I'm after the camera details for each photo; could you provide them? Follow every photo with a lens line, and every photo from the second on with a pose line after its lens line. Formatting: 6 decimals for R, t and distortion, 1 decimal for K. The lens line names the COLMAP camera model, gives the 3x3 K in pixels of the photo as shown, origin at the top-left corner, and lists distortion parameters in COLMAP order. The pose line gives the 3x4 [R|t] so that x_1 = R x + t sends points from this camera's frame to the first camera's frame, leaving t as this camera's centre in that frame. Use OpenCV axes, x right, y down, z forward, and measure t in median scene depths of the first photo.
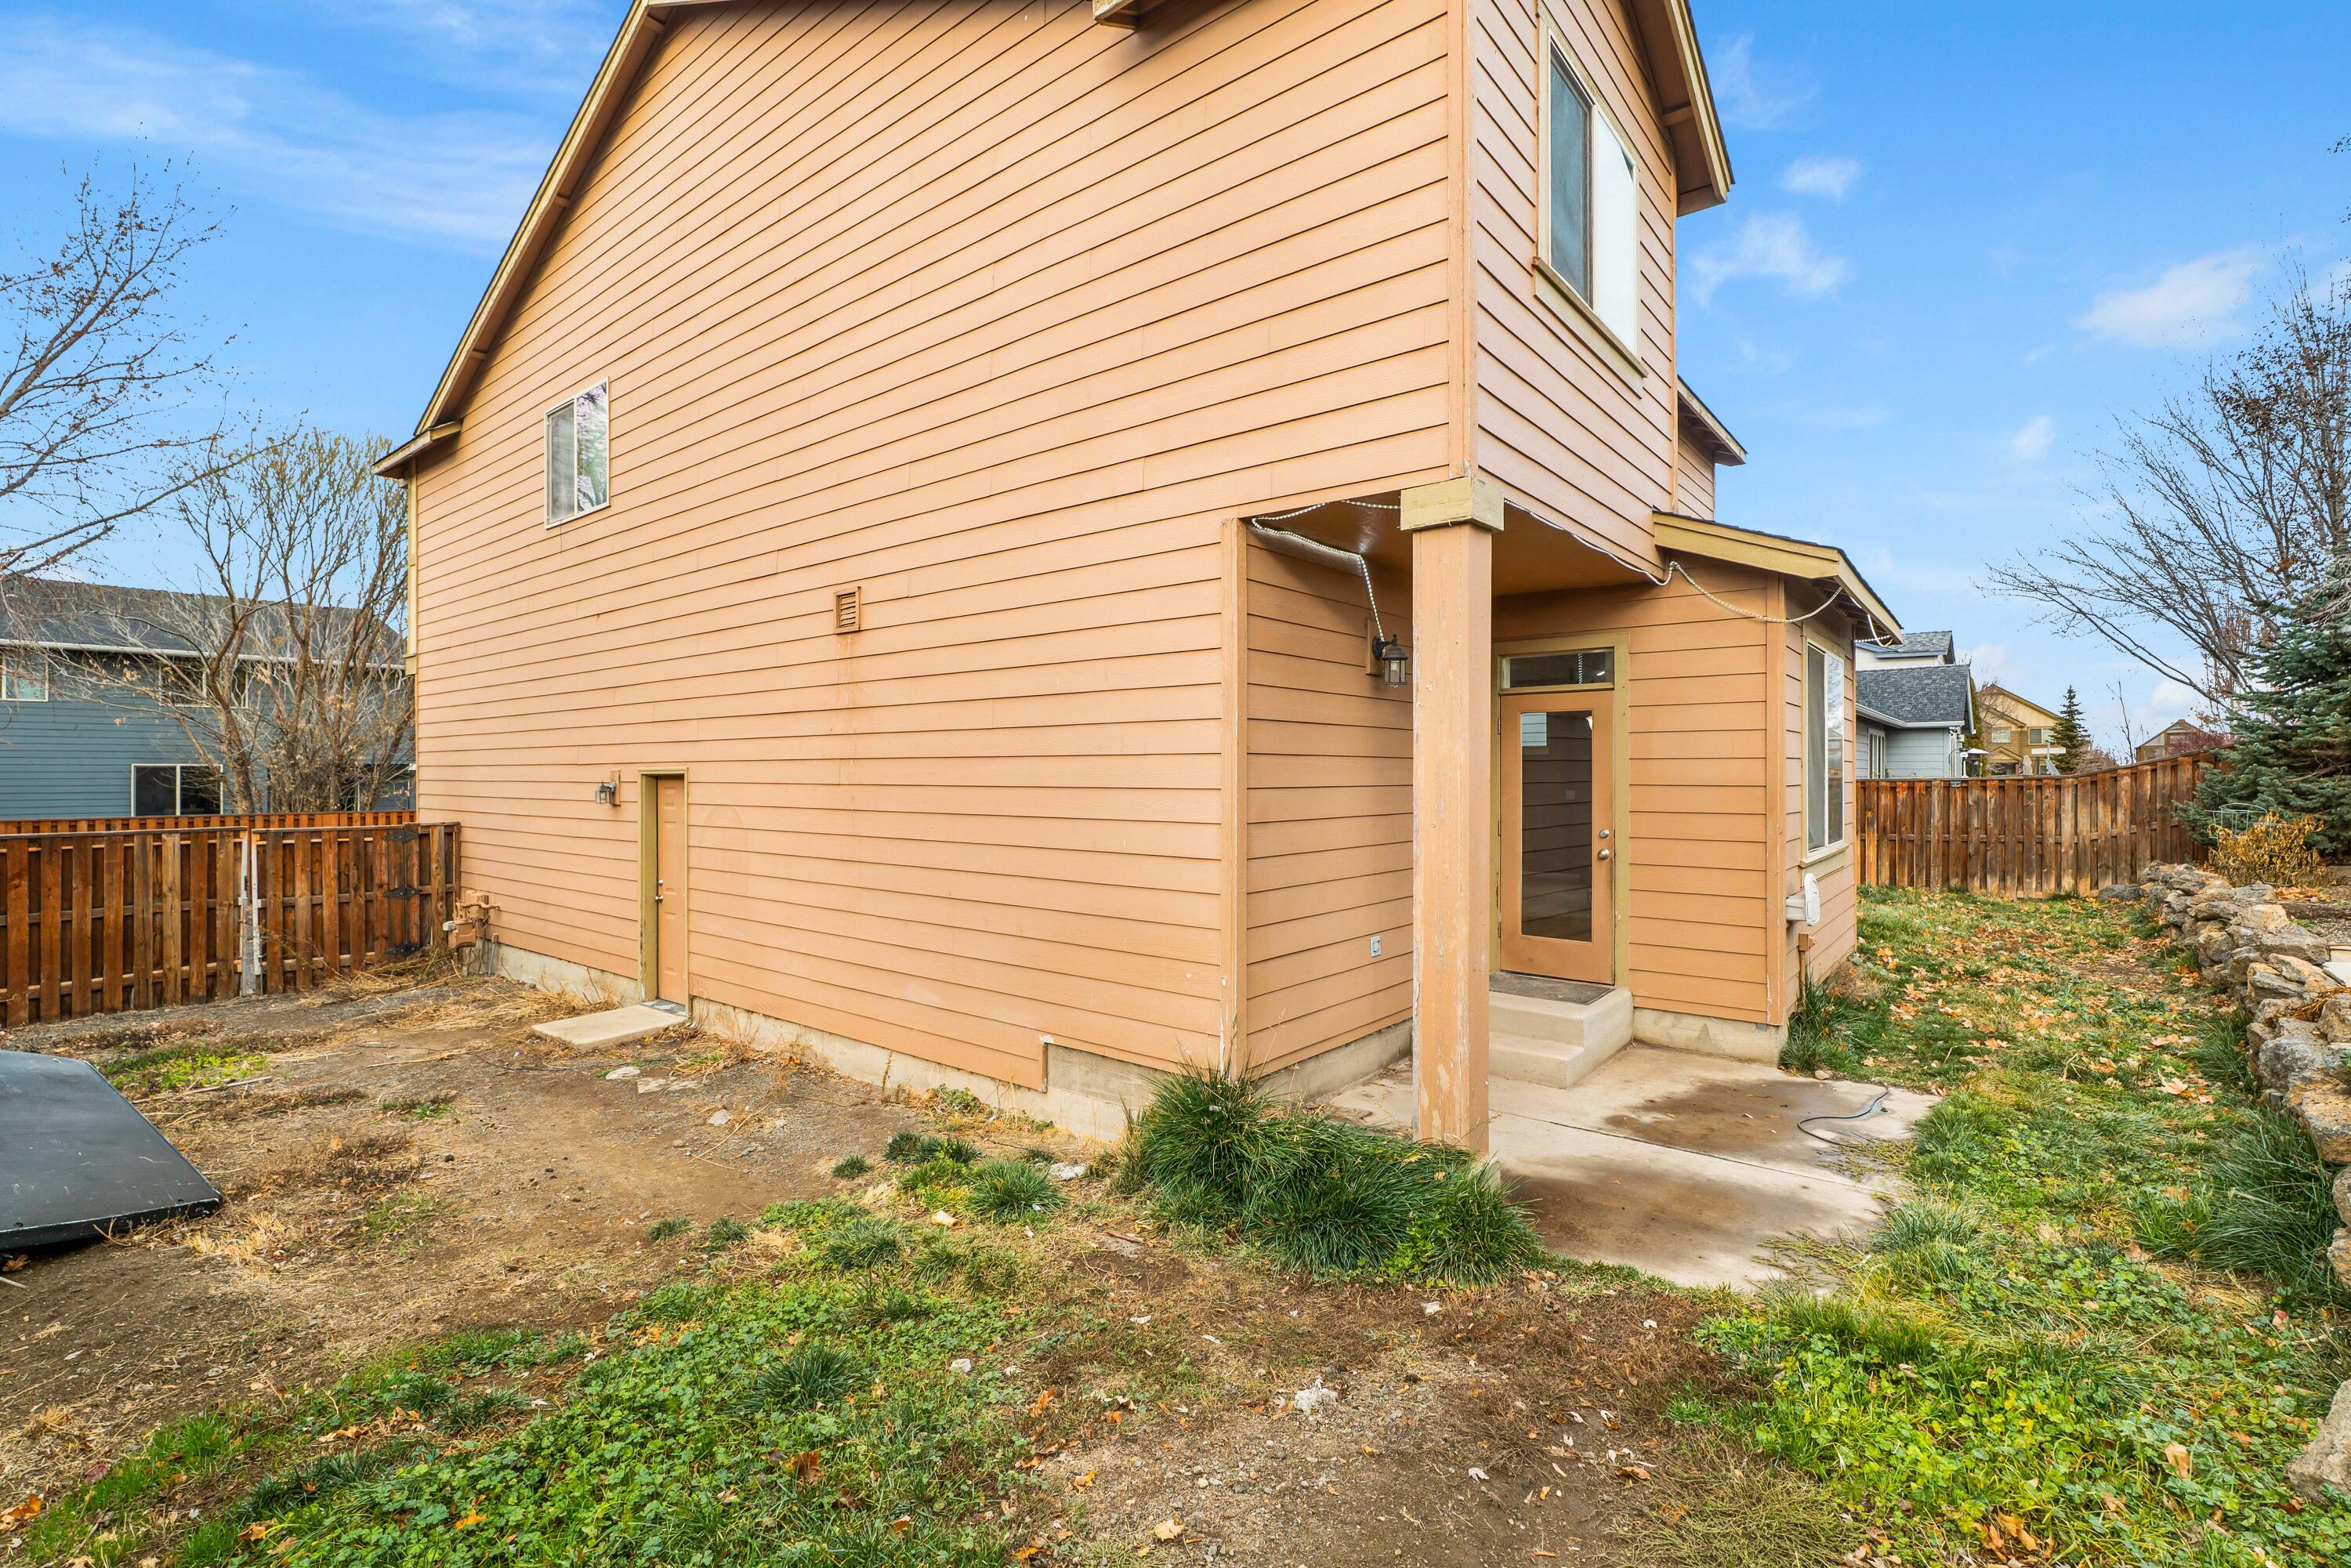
lens RADIAL K [[1039.0, 0, 1175.5], [0, 1039.0, 784.0], [0, 0, 1]] dist [0.001775, 0.000106]
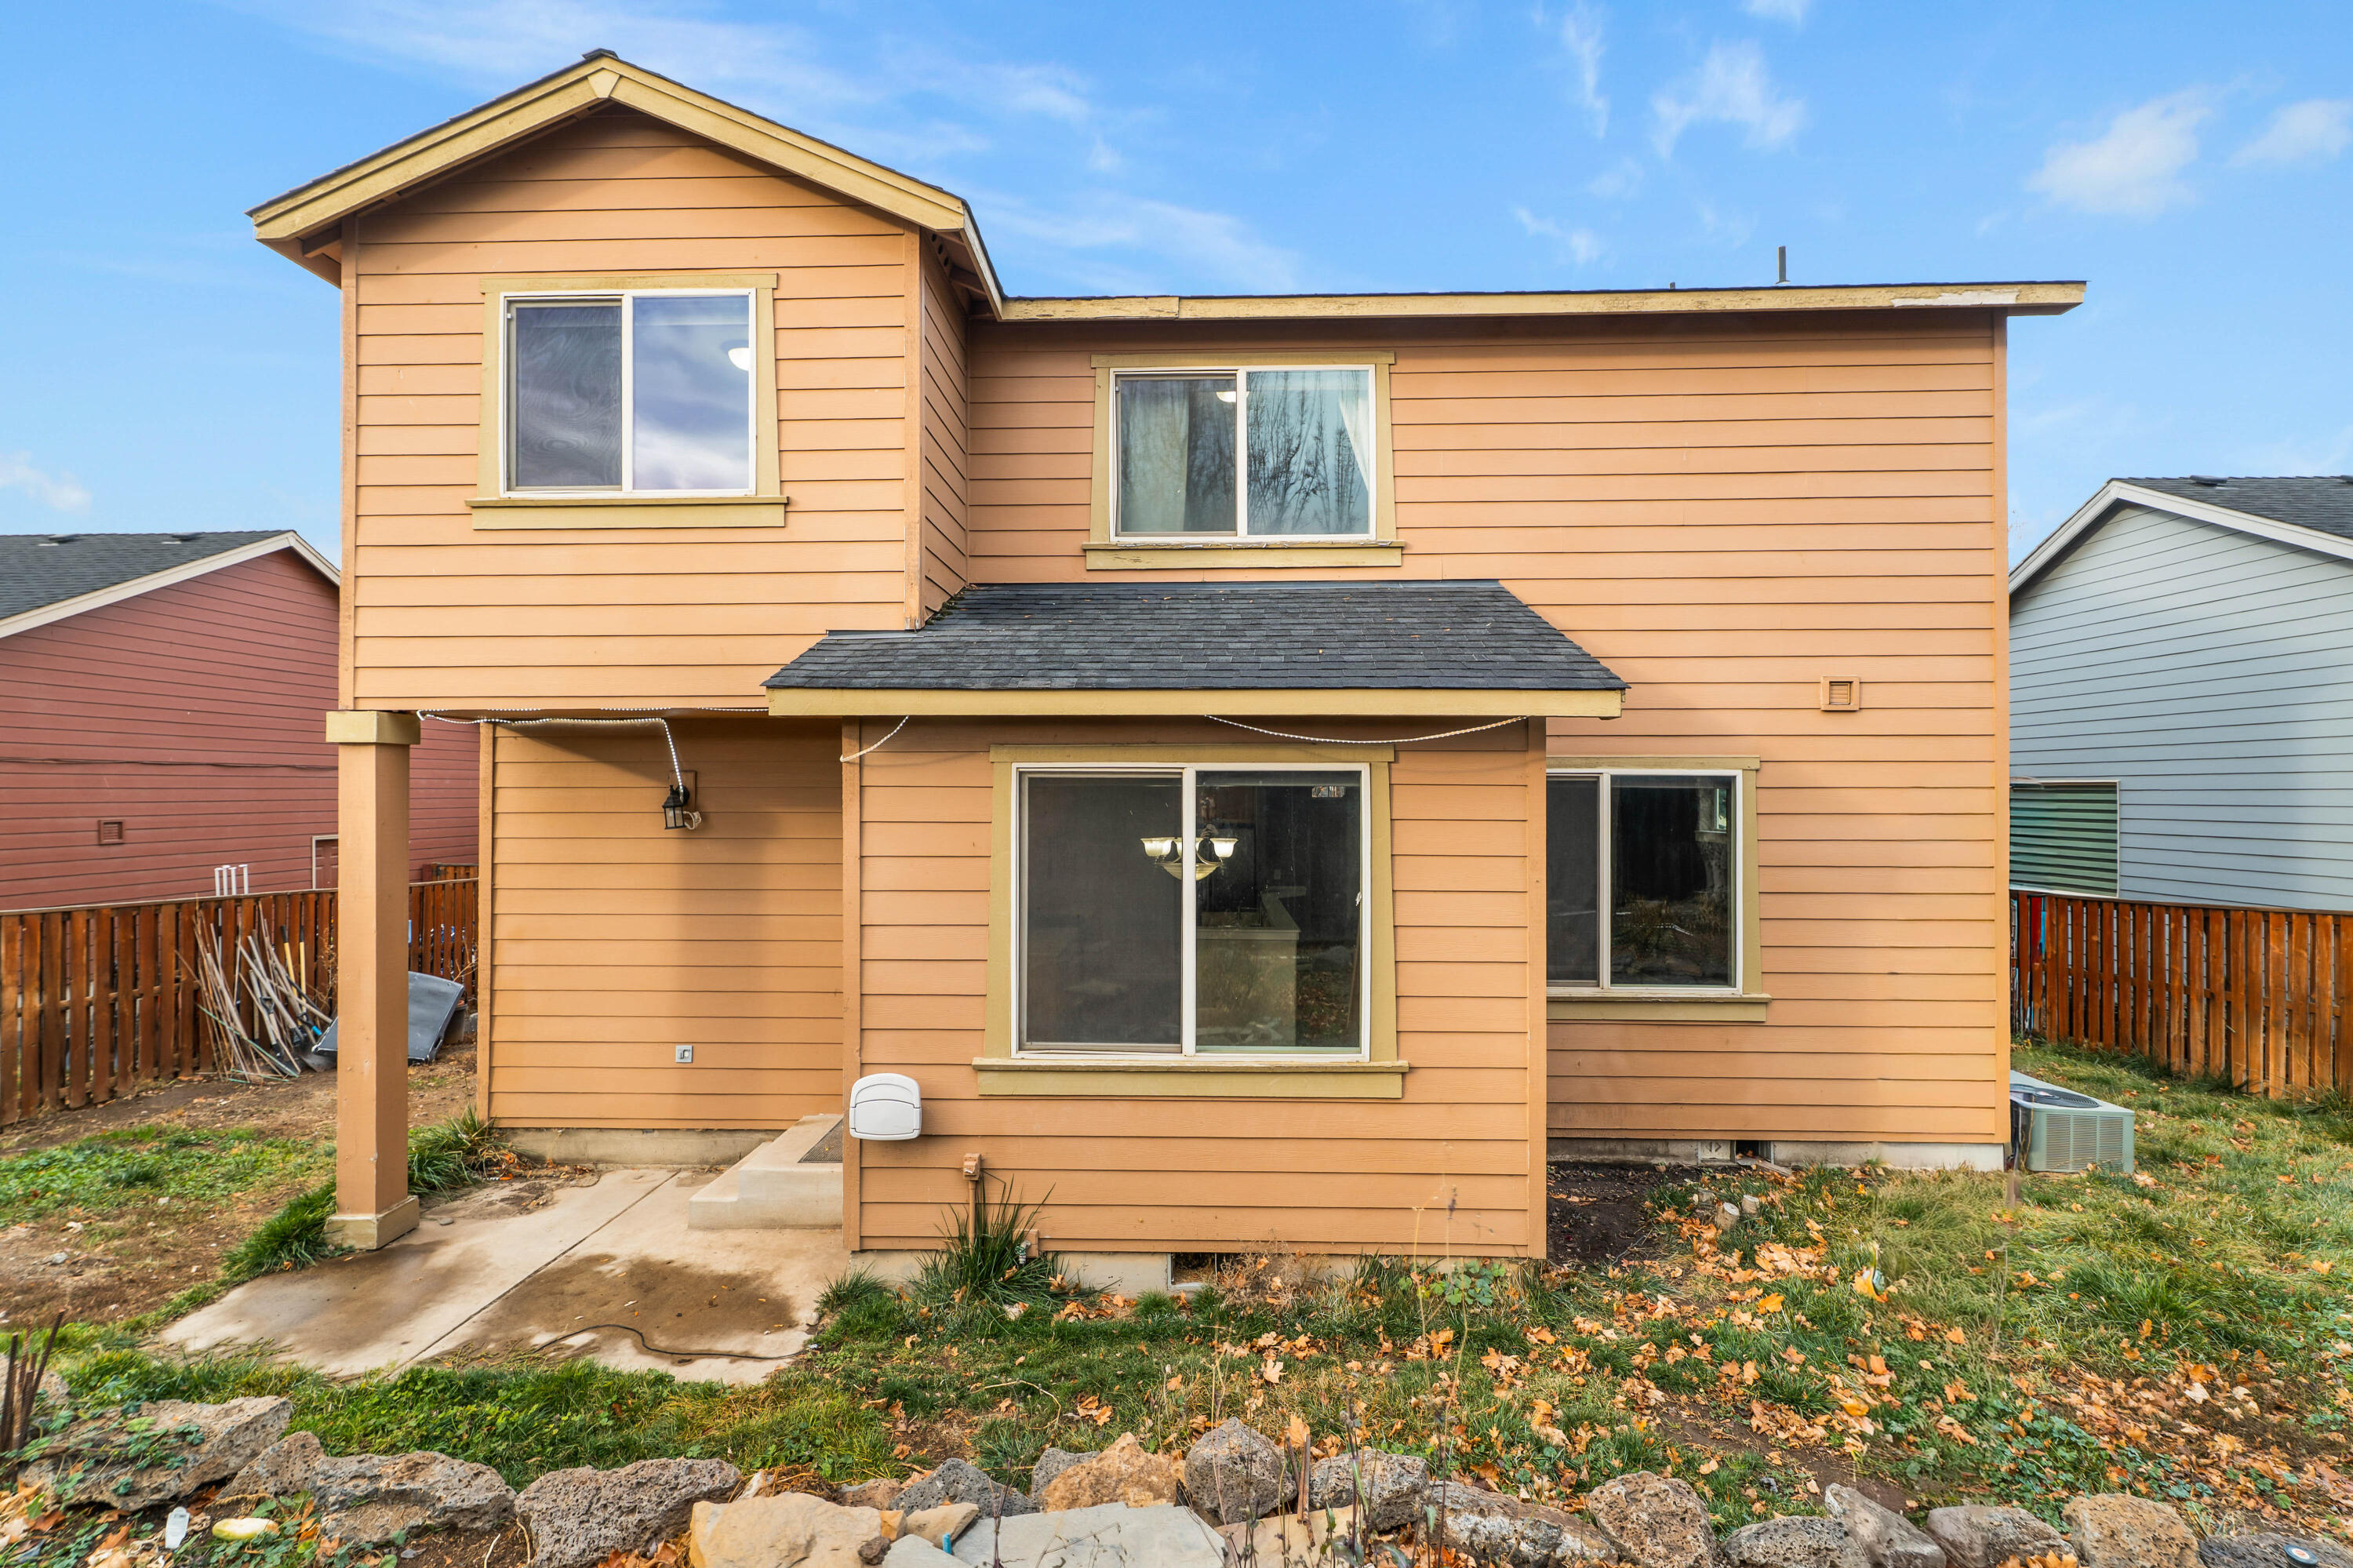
lens RADIAL K [[1063.0, 0, 1176.5], [0, 1063.0, 784.0], [0, 0, 1]] dist [-0.000008, -0.000031]
pose [[0.610391, -0.006560, -0.792073, 1.339665], [-0.005353, 0.999909, -0.012406, -0.119191], [0.792082, 0.011813, 0.610301, 0.655996]]
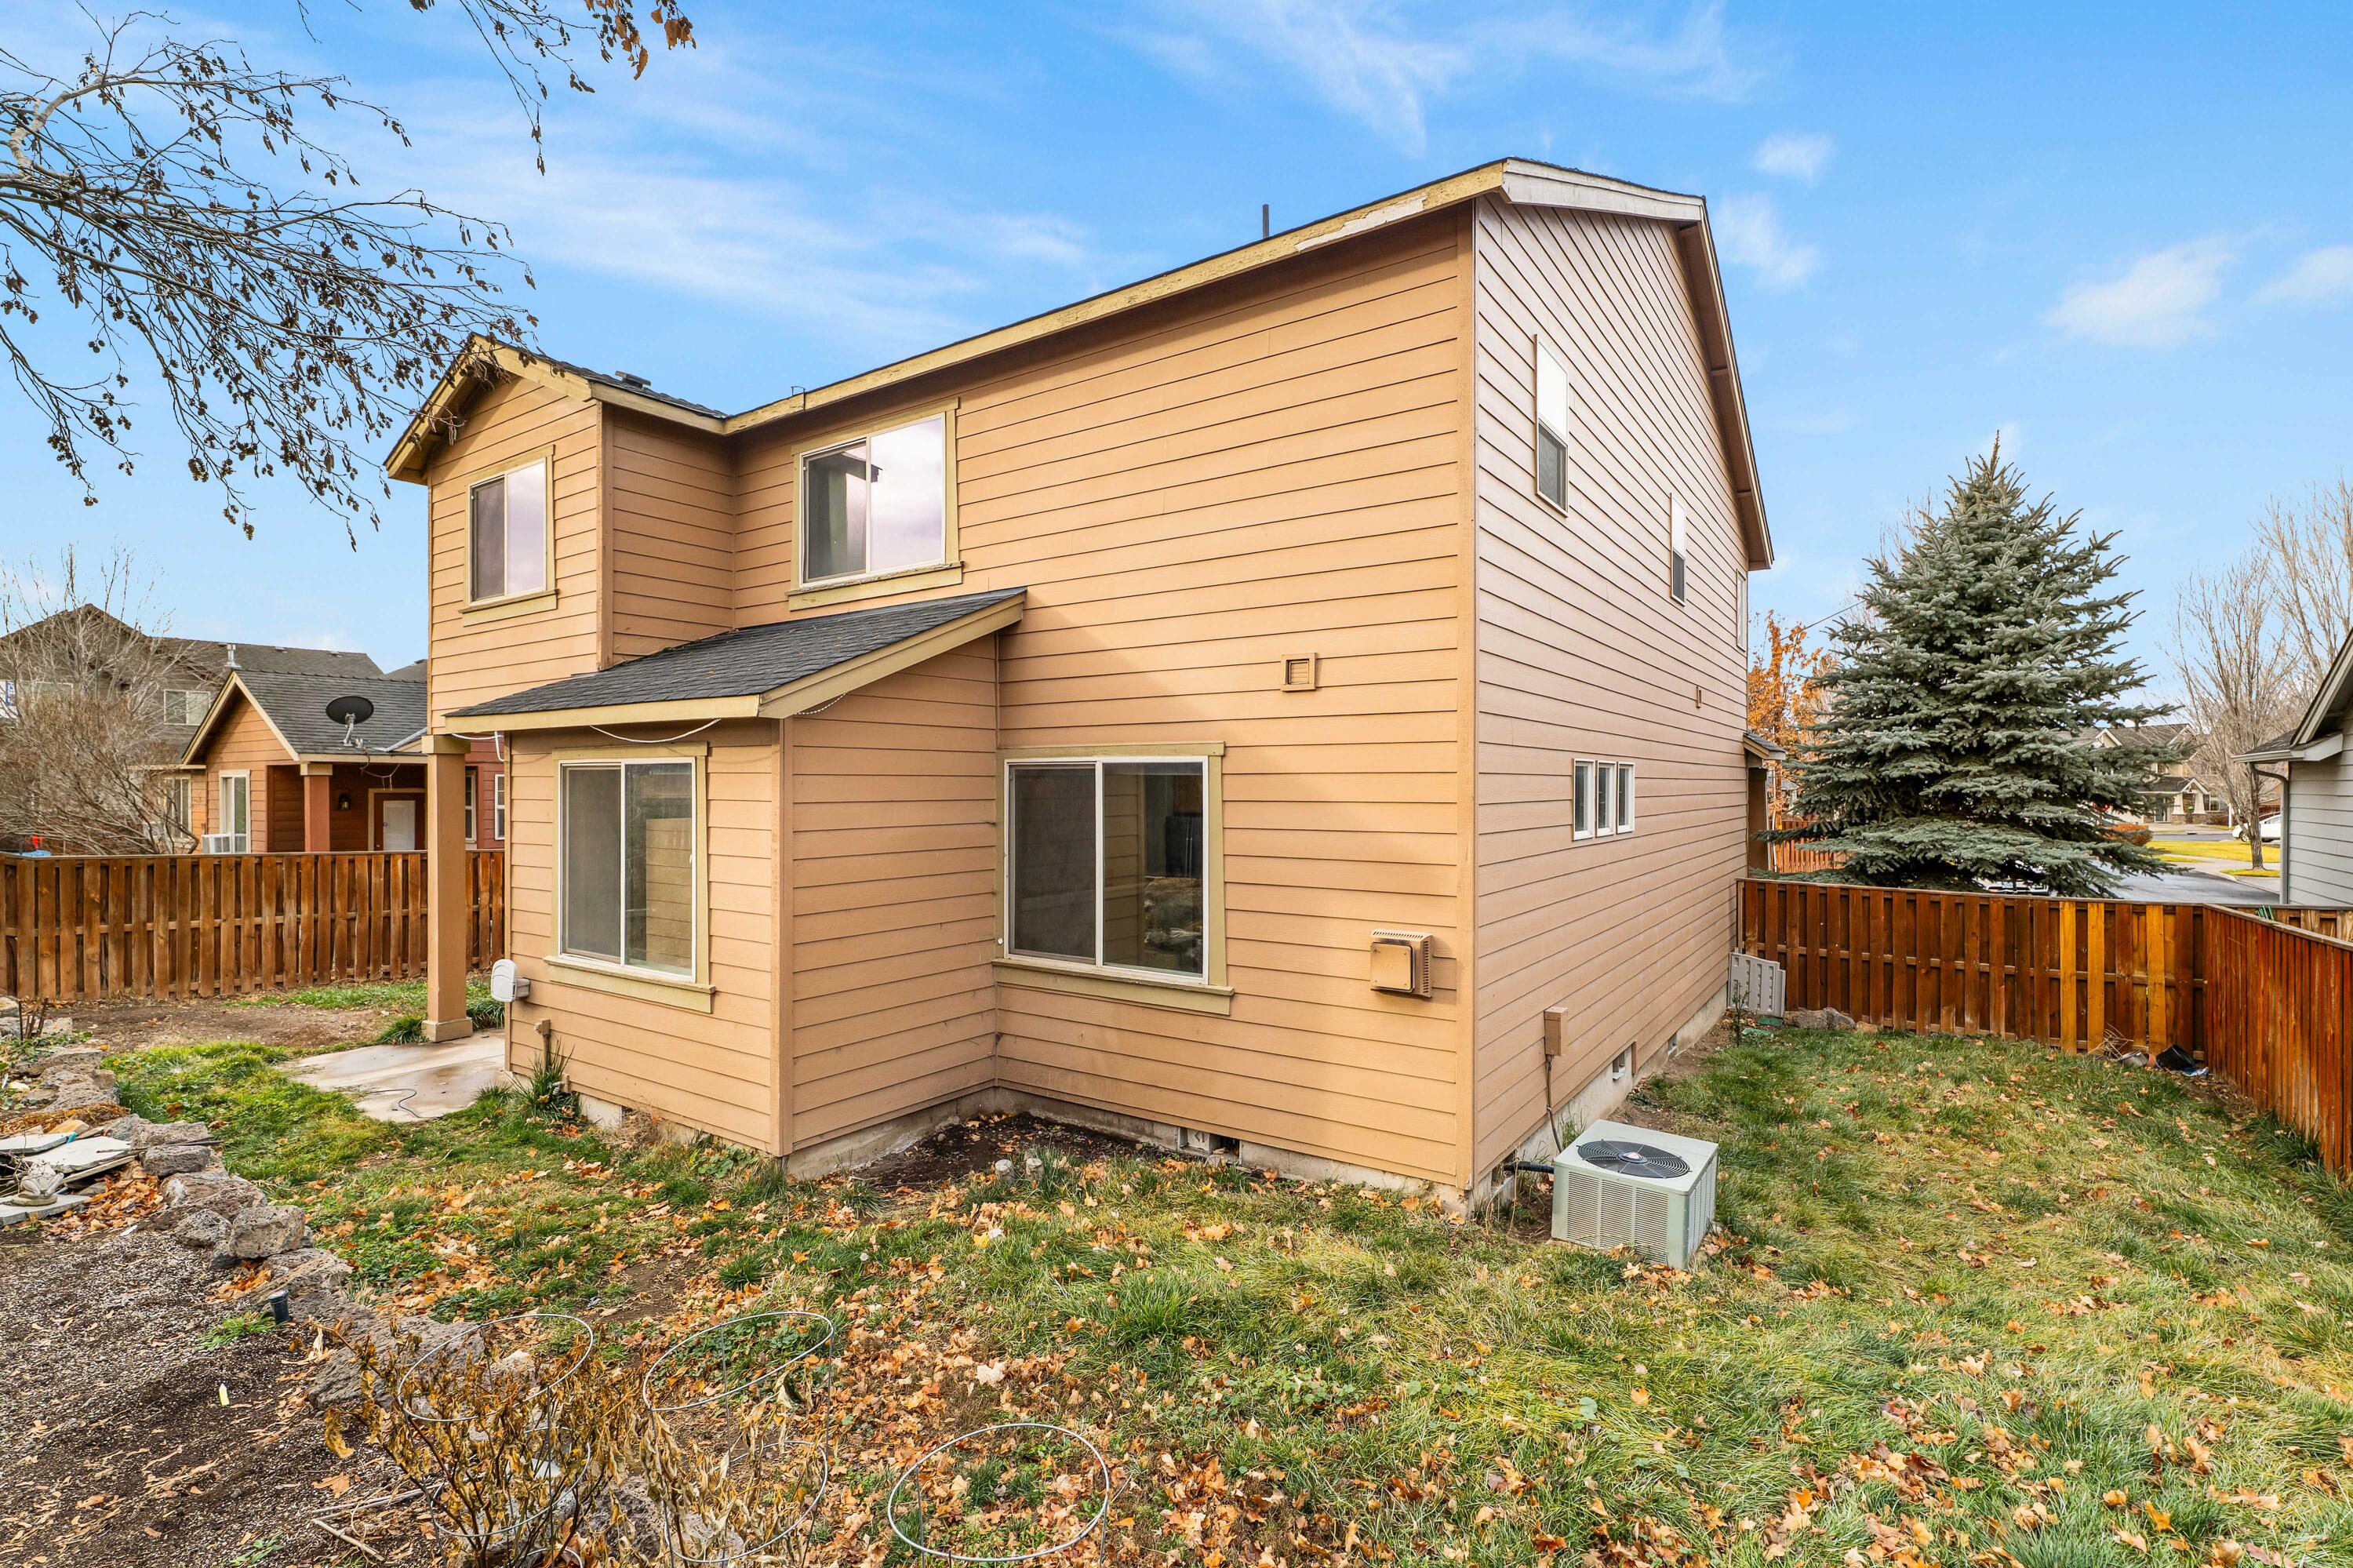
lens RADIAL K [[1084.5, 0, 1176.5], [0, 1084.5, 784.0], [0, 0, 1]] dist [0.001001, 0.000110]
pose [[0.078535, -0.003518, -0.996905, 1.919242], [-0.006844, 0.999968, -0.004068, -0.117679], [0.996888, 0.007142, 0.078509, 1.669747]]
